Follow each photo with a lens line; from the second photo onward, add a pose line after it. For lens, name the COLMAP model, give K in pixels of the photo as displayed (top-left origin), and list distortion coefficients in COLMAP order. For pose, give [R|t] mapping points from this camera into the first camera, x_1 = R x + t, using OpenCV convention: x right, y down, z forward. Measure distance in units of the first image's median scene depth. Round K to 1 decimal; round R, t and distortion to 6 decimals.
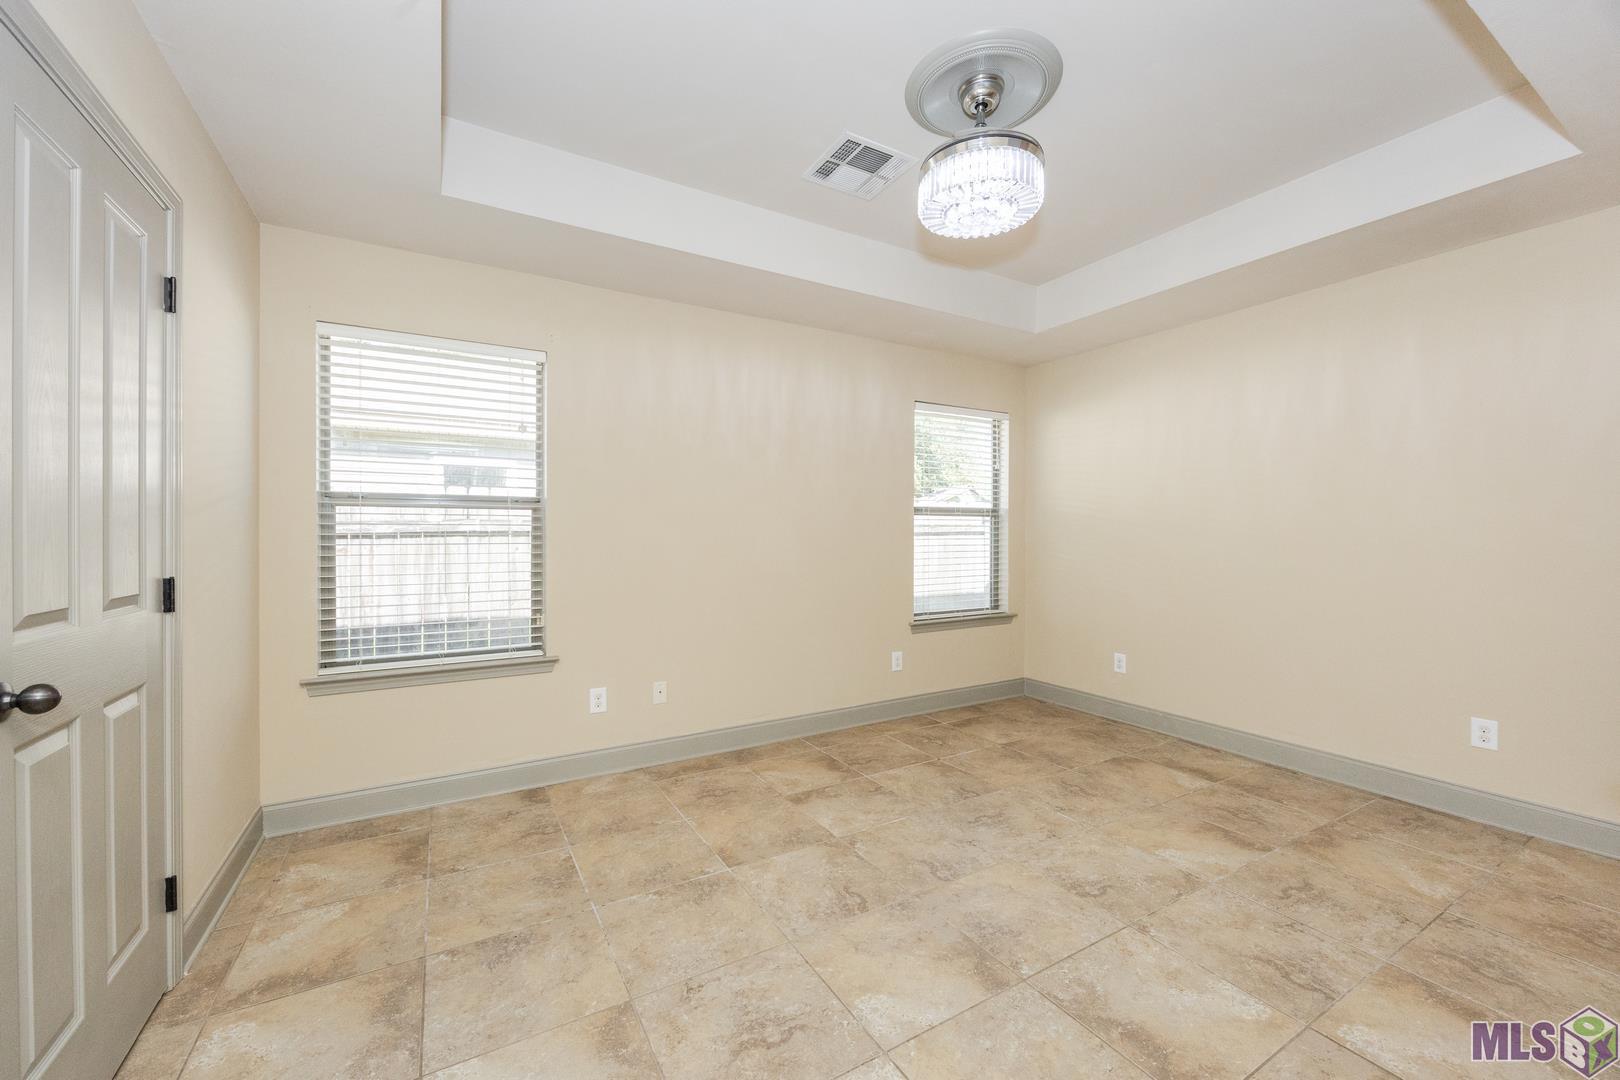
lens RADIAL K [[631.8, 0, 809.8], [0, 631.8, 536.5], [0, 0, 1]] dist [0.003344, 0.000446]
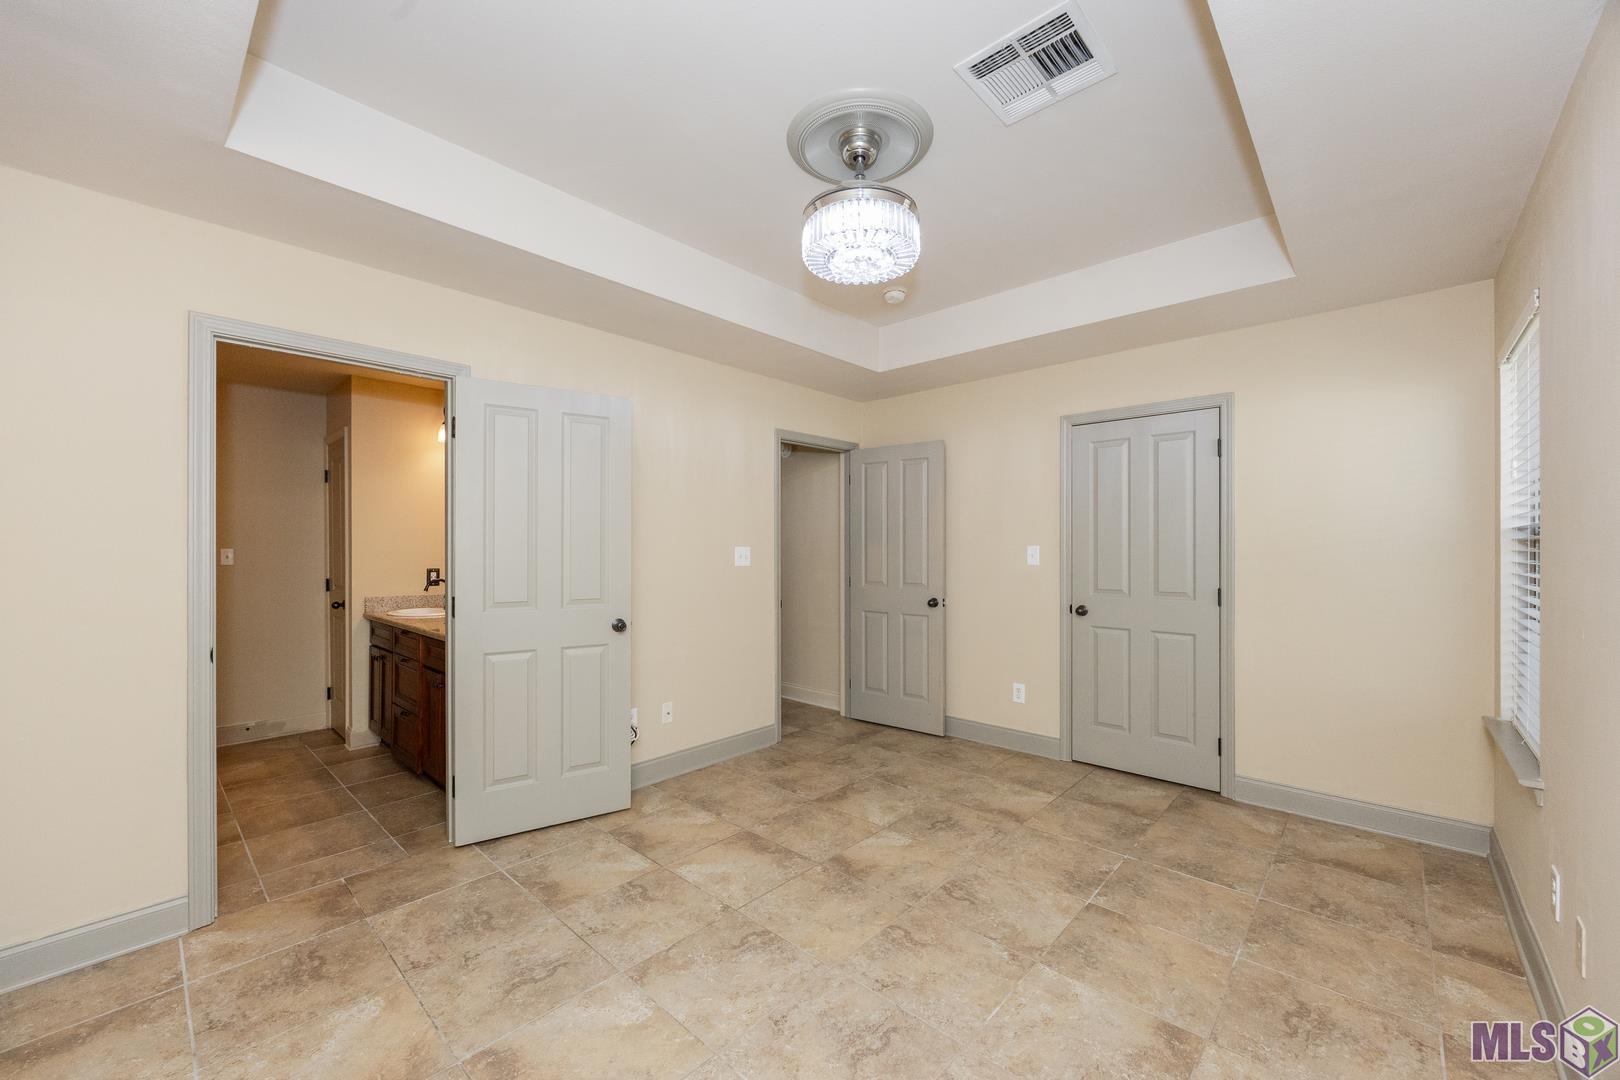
lens RADIAL K [[631.8, 0, 801.1], [0, 631.8, 545.7], [0, 0, 1]] dist [0.003344, 0.000446]
pose [[-0.958775, 0.000922, -0.284164, 0.663888], [0.001245, 0.999999, -0.000955, -0.063150], [0.284162, -0.001270, -0.958775, 1.996883]]
